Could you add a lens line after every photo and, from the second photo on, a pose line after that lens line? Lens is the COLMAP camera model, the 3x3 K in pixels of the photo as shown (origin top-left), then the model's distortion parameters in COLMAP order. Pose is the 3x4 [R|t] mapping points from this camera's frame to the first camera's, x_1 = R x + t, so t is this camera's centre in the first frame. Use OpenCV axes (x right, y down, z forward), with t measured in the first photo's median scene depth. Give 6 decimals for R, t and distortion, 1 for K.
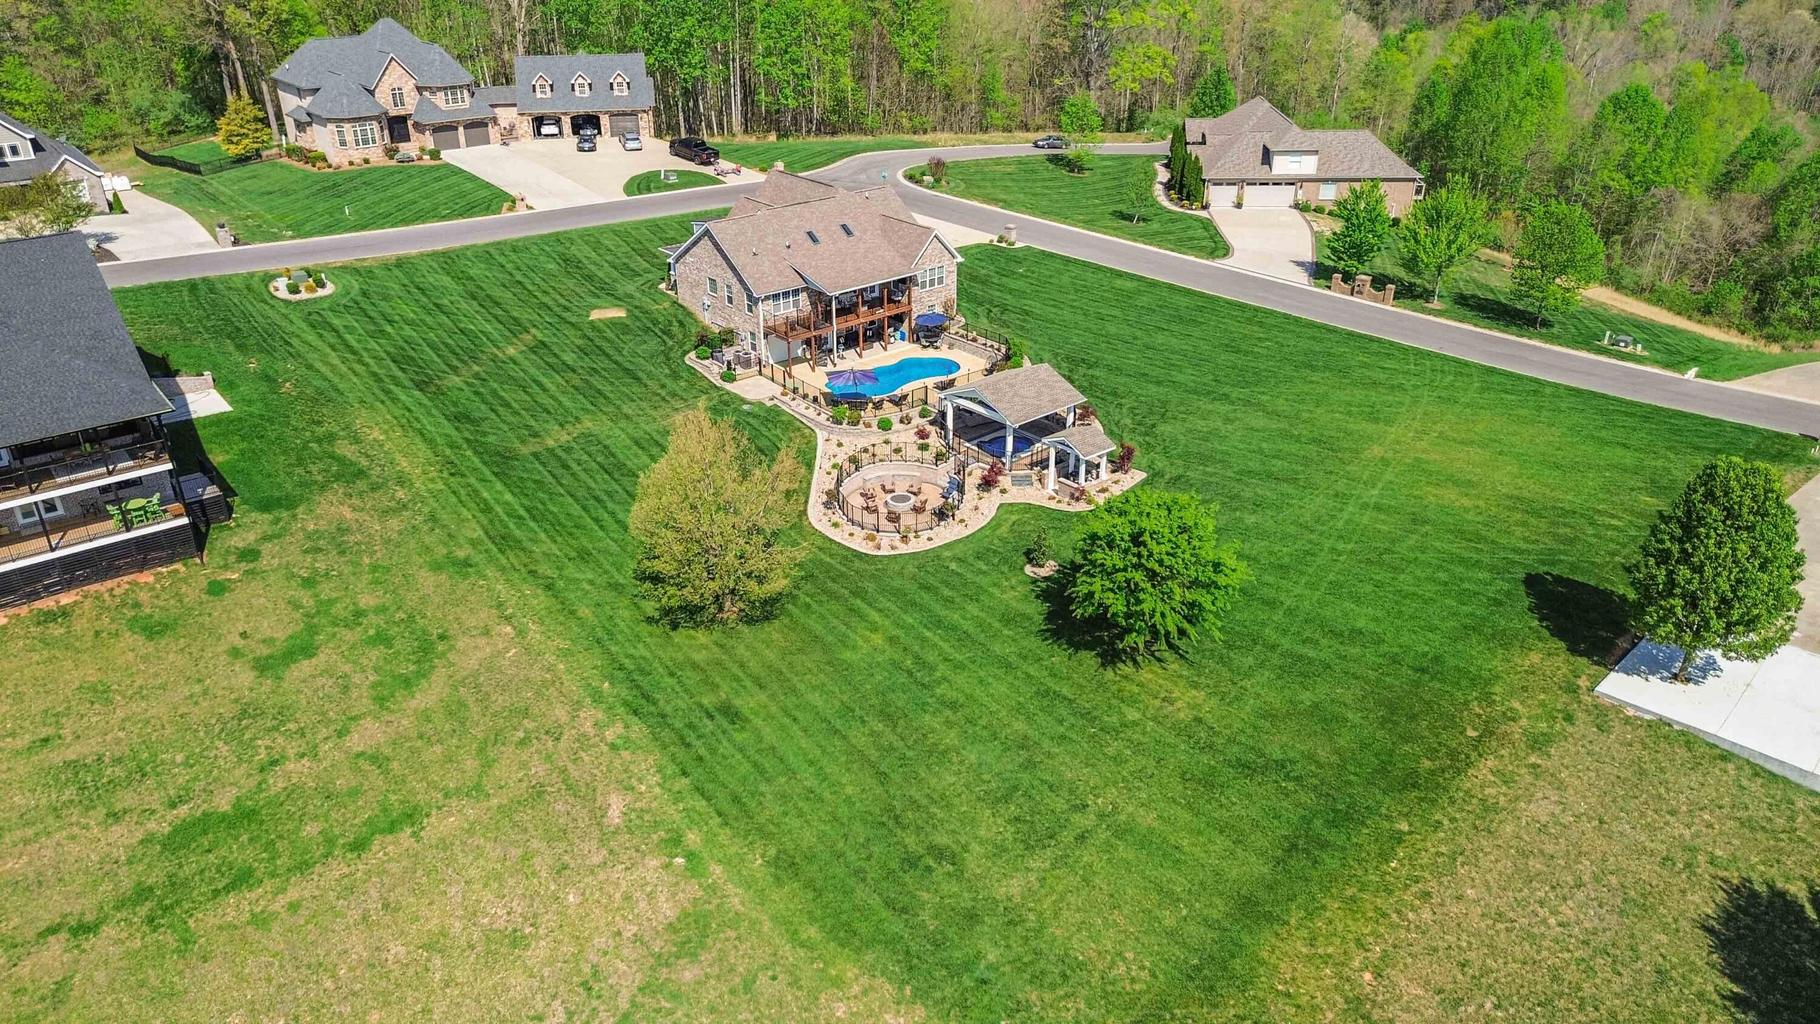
lens RADIAL K [[1291.4, 0, 913.2], [0, 1291.4, 506.0], [0, 0, 1]] dist [0.080171, -0.070254]
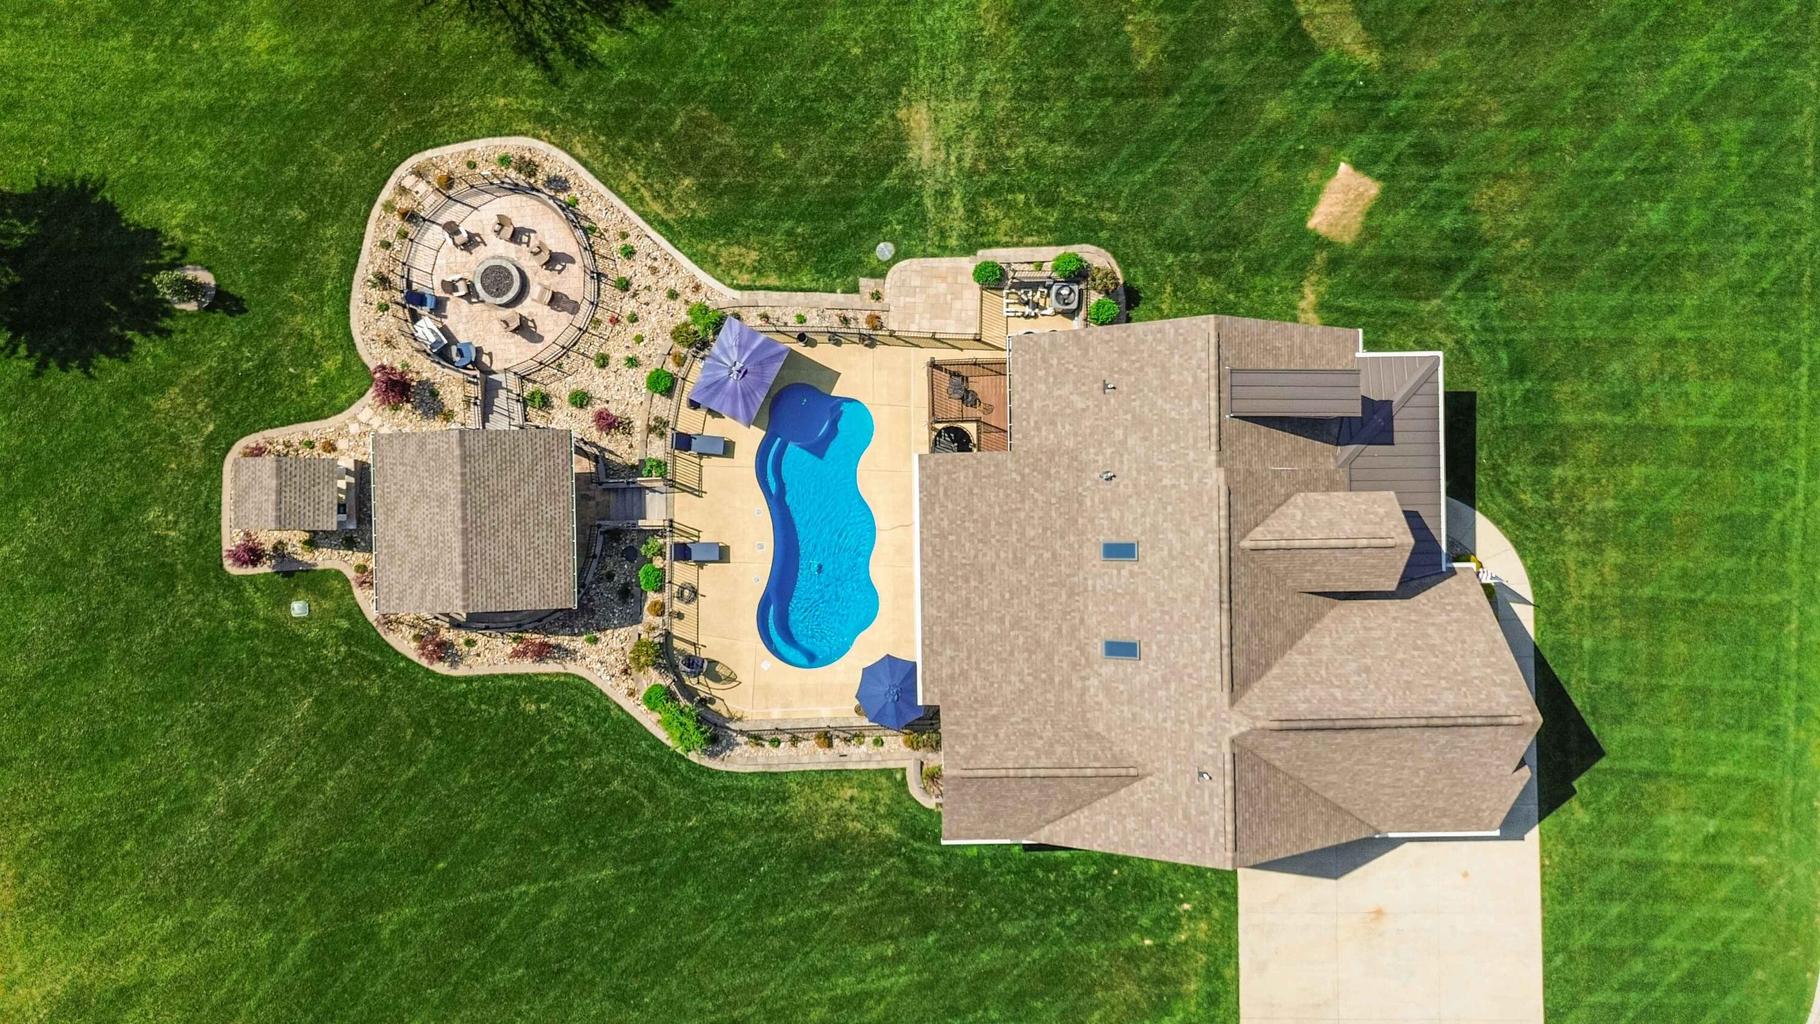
lens RADIAL K [[1291.4, 0, 913.2], [0, 1291.4, 506.0], [0, 0, 1]] dist [0.080171, -0.070254]
pose [[-0.638309, 0.769778, -0.001681, -0.053451], [-0.355179, -0.292579, 0.887832, -0.675765], [0.682942, 0.567308, 0.460165, 0.884457]]
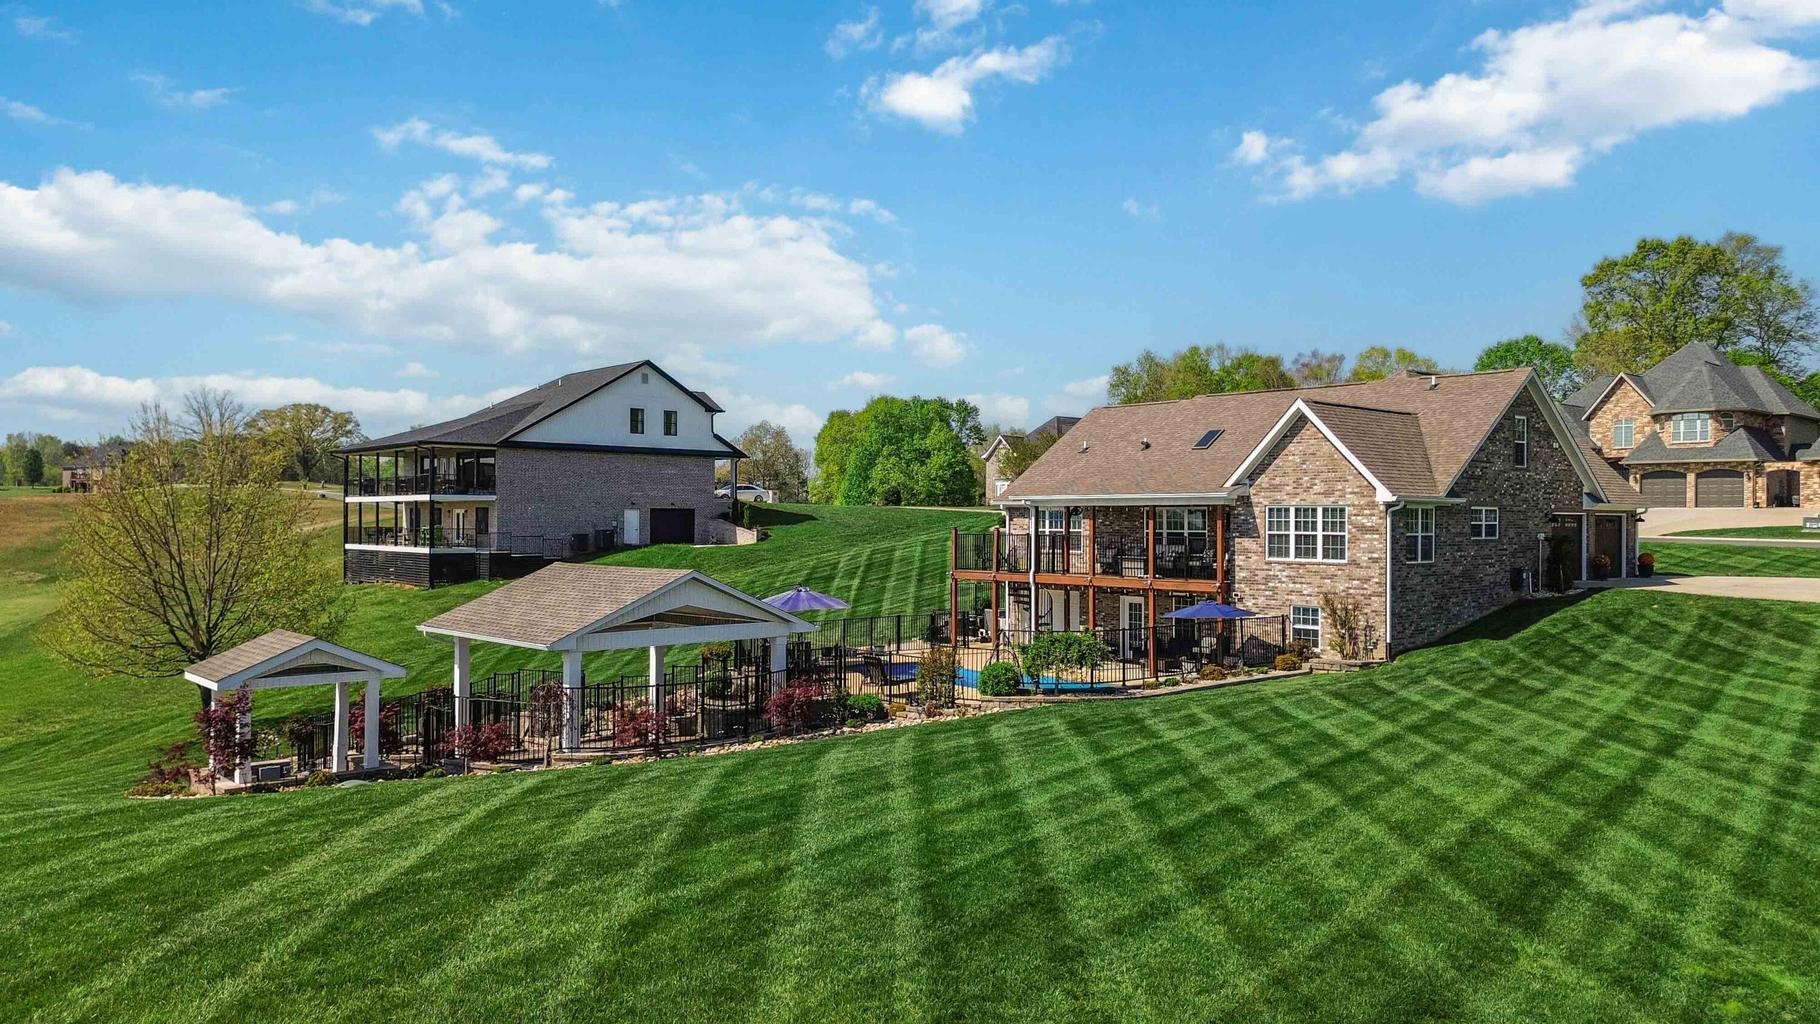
lens RADIAL K [[1291.4, 0, 913.2], [0, 1291.4, 506.0], [0, 0, 1]] dist [0.080171, -0.070254]
pose [[0.016842, -0.006775, -0.999835, 0.472193], [-0.446940, 0.894461, -0.013590, -0.155371], [0.894405, 0.447095, 0.012036, 1.086966]]
